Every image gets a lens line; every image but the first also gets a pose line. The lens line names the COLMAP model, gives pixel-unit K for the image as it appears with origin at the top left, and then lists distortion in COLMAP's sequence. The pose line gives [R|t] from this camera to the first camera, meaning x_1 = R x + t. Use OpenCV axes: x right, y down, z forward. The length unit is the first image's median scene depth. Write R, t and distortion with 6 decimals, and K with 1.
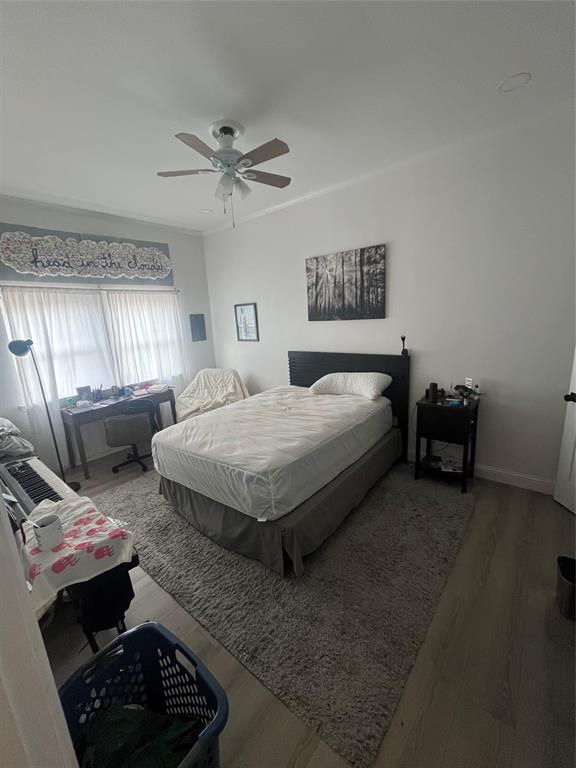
lens RADIAL K [[316.6, 0, 286.7], [0, 316.6, 381.0], [0, 0, 1]] dist [0.000668, 0.000126]
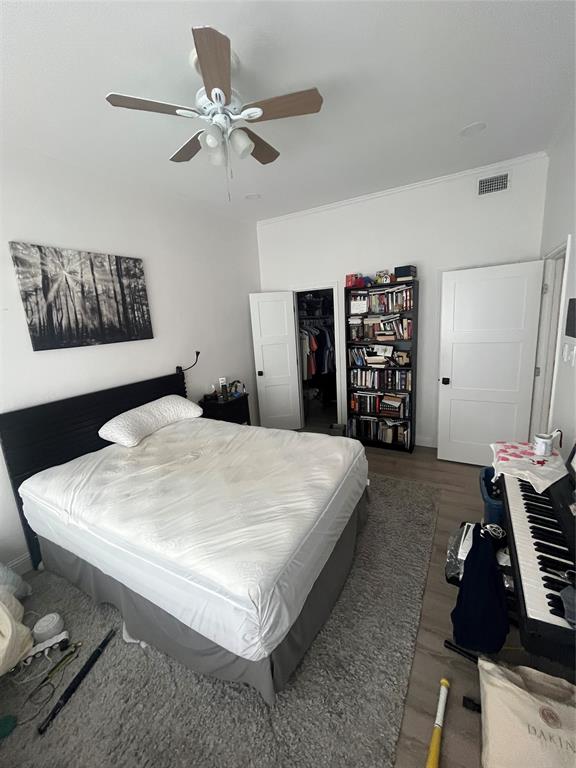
lens RADIAL K [[316.6, 0, 286.1], [0, 316.6, 383.3], [0, 0, 1]] dist [0.000668, 0.000126]
pose [[-0.164116, -0.138964, 0.976604, -0.645087], [0.275402, 0.944206, 0.180635, -0.125853], [-0.947217, 0.298604, -0.116688, 0.733500]]
